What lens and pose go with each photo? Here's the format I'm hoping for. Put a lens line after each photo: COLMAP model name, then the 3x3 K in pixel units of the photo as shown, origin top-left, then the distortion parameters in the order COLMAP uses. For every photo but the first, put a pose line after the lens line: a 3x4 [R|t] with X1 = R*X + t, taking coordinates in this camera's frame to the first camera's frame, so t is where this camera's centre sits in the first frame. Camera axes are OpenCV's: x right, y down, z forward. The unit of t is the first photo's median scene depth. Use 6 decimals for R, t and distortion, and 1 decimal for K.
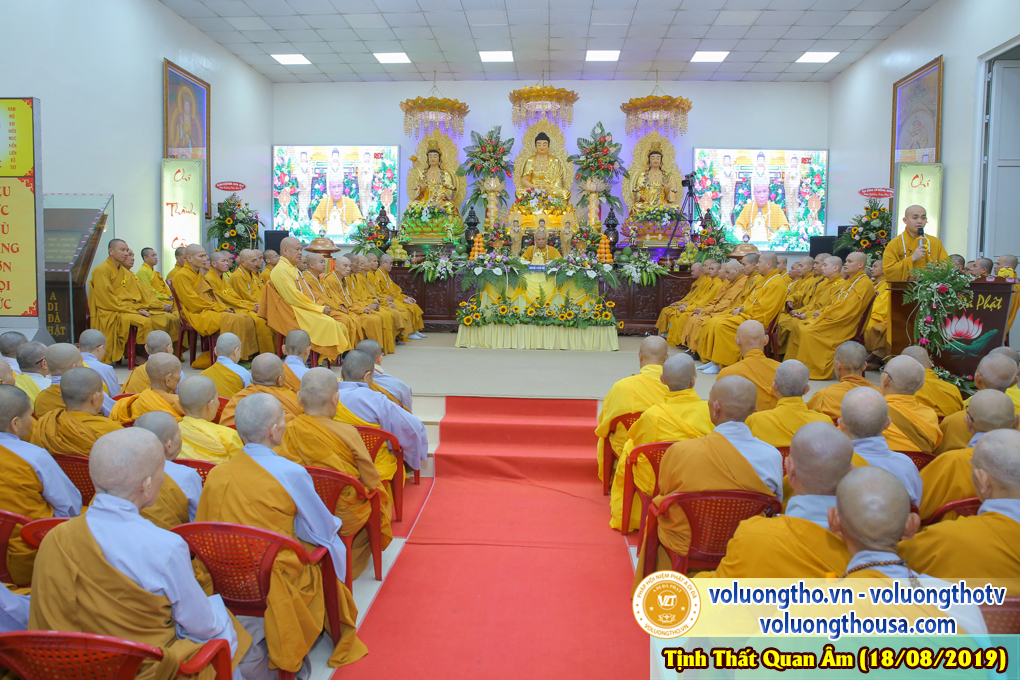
lens RADIAL K [[713.0, 0, 507.0], [0, 713.0, 335.7], [0, 0, 1]] dist [-0.105589, 0.082701]
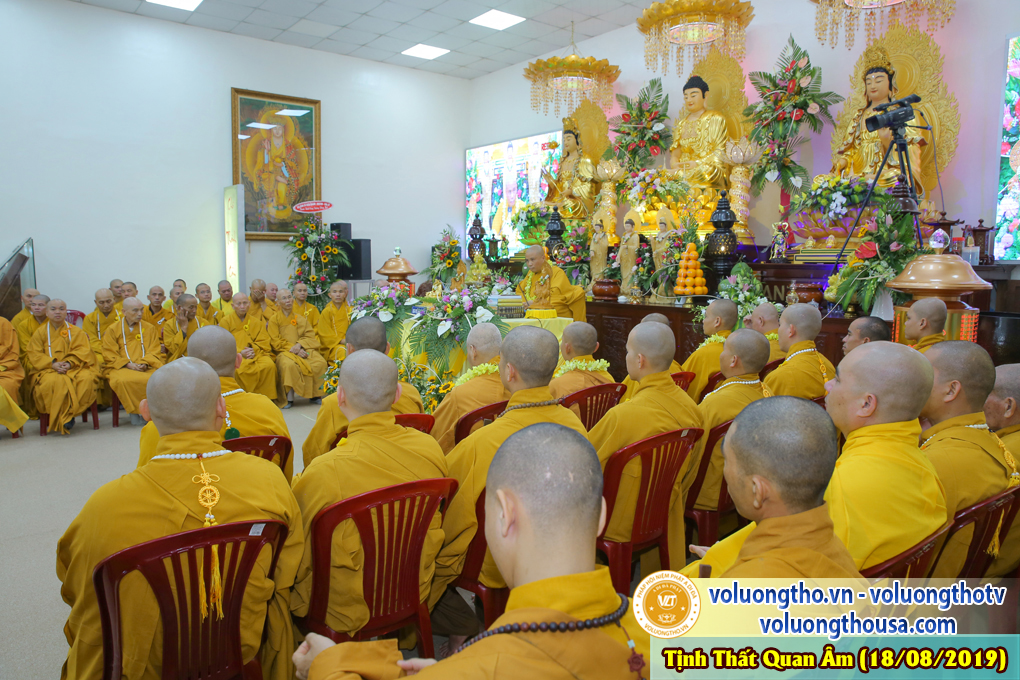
lens RADIAL K [[693.8, 0, 508.6], [0, 693.8, 334.9], [0, 0, 1]] dist [-0.109414, 0.085188]
pose [[0.671609, 0.061649, -0.738336, 0.418951], [-0.053054, 0.997976, 0.035069, -0.078170], [0.739003, 0.015619, 0.673521, 0.512529]]
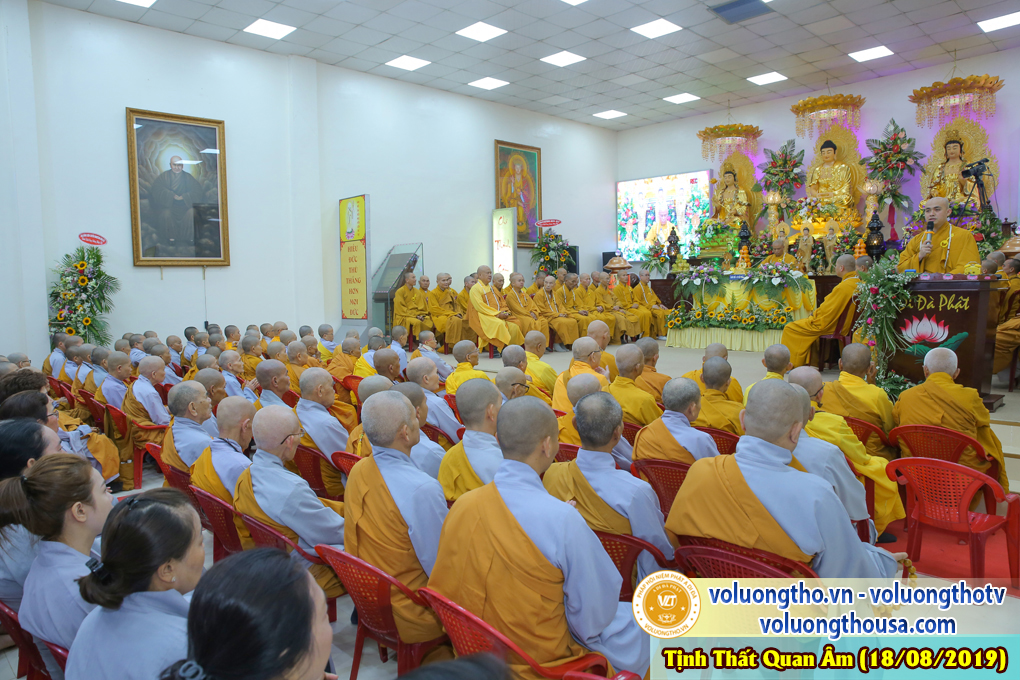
lens RADIAL K [[693.8, 0, 508.6], [0, 693.8, 334.9], [0, 0, 1]] dist [-0.109414, 0.085188]
pose [[0.739152, 0.014854, -0.673375, 0.391273], [-0.022629, 0.999740, -0.002787, 0.004550], [0.673158, 0.017298, 0.739296, -0.020390]]
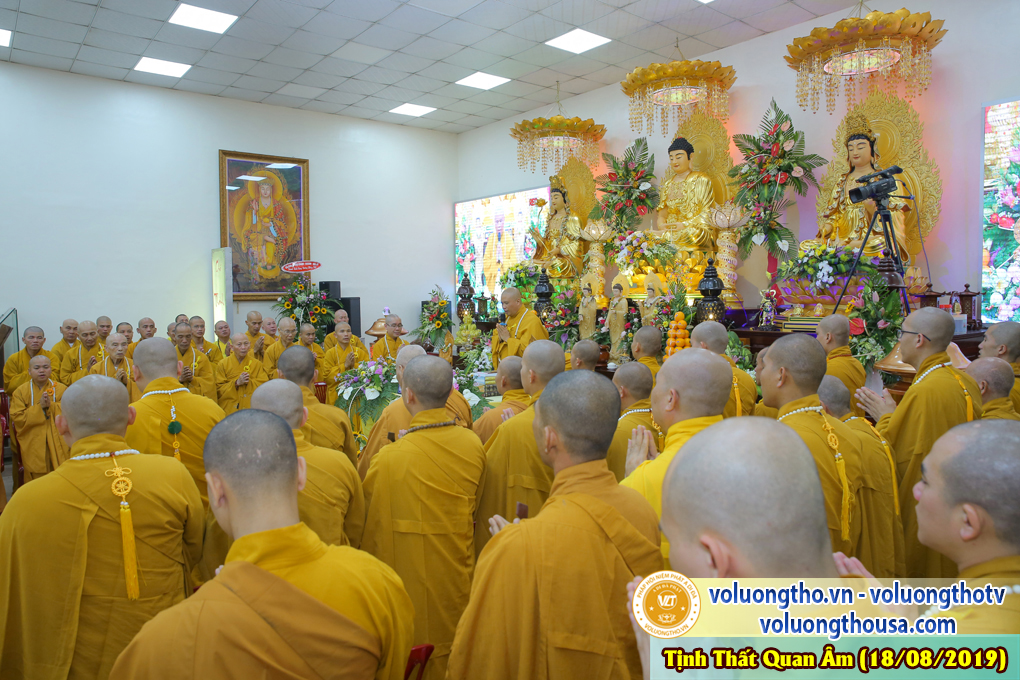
lens RADIAL K [[693.8, 0, 508.6], [0, 693.8, 334.9], [0, 0, 1]] dist [-0.109414, 0.085188]
pose [[0.678550, 0.015628, -0.734388, 0.417713], [-0.036466, 0.999258, -0.012428, -0.107422], [0.733648, 0.035213, 0.678616, 0.517733]]
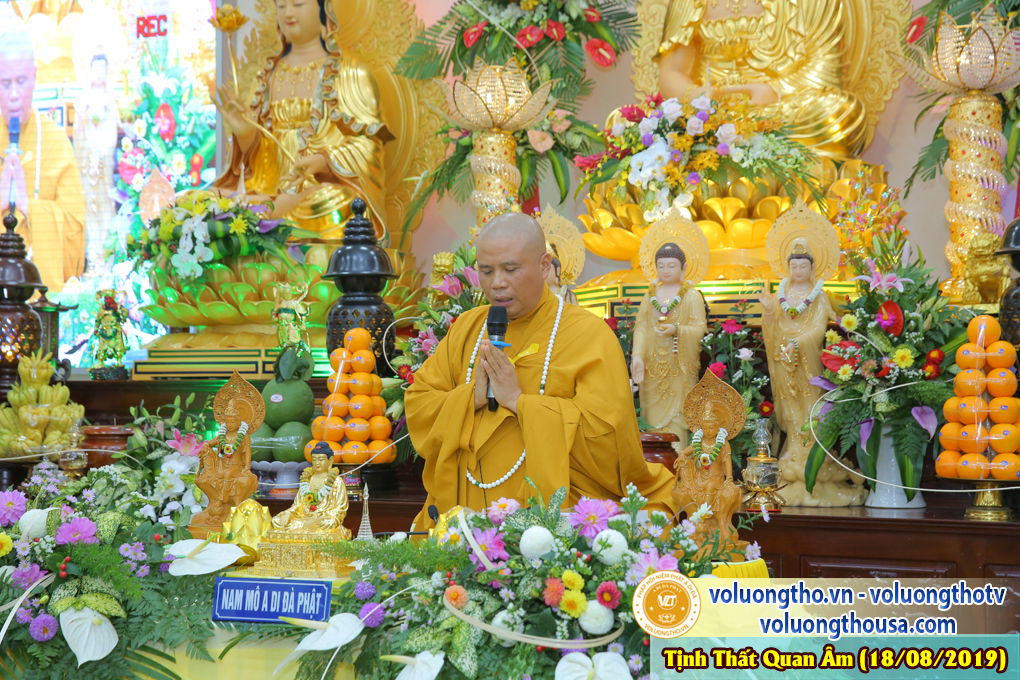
lens RADIAL K [[1592.6, 0, 510.0], [0, 1592.6, 340.0], [0, 0, 1]] dist [0.150413, 0.075948]
pose [[0.945552, -0.026598, -0.324383, 0.147844], [-0.008922, 0.994162, -0.107524, -0.087991], [0.325349, 0.104564, 0.939795, 0.561608]]
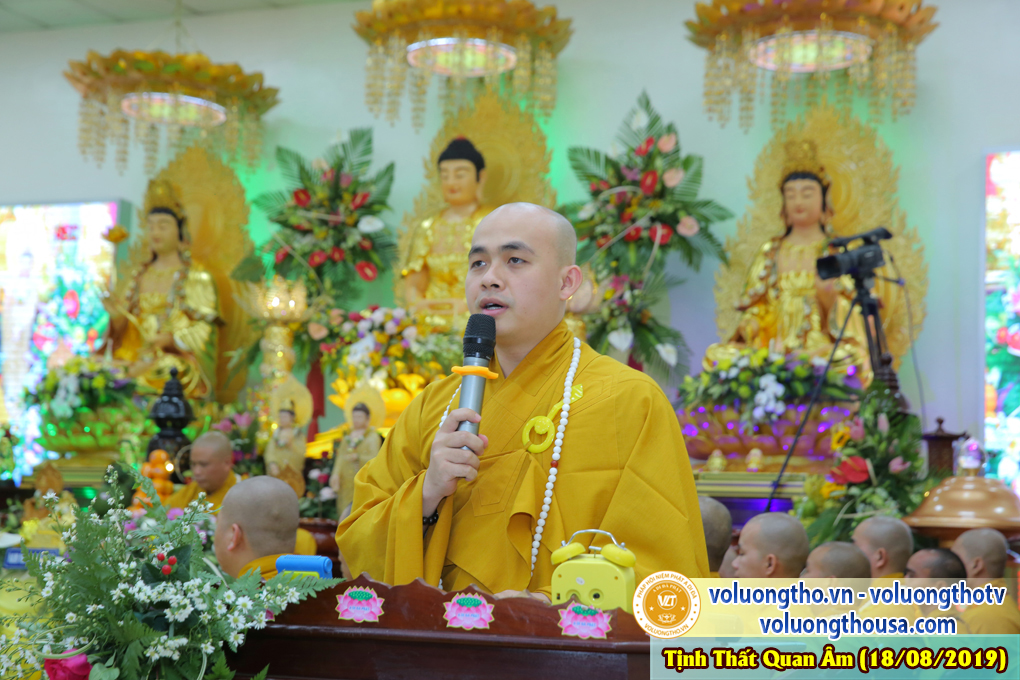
lens RADIAL K [[1858.1, 0, 510.0], [0, 1858.1, 340.0], [0, 0, 1]] dist [0.184699, 0.144655]
pose [[0.937112, -0.024764, -0.348150, 0.383790], [-0.052231, 0.976298, -0.210032, -0.024686], [0.345099, 0.215008, 0.913607, 0.276257]]
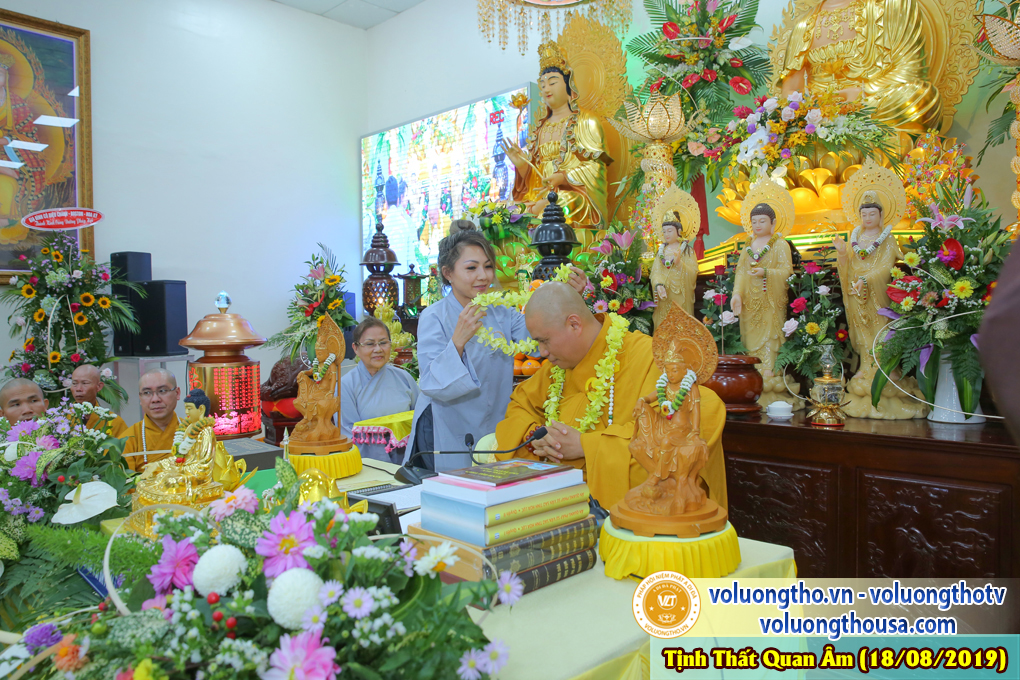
lens RADIAL K [[722.7, 0, 508.9], [0, 722.7, 334.9], [0, 0, 1]] dist [-0.110573, 0.088633]
pose [[0.758645, -0.014952, -0.651333, 0.140835], [-0.021151, 0.998644, -0.047561, -0.103137], [0.651161, 0.049858, 0.757300, 0.743637]]
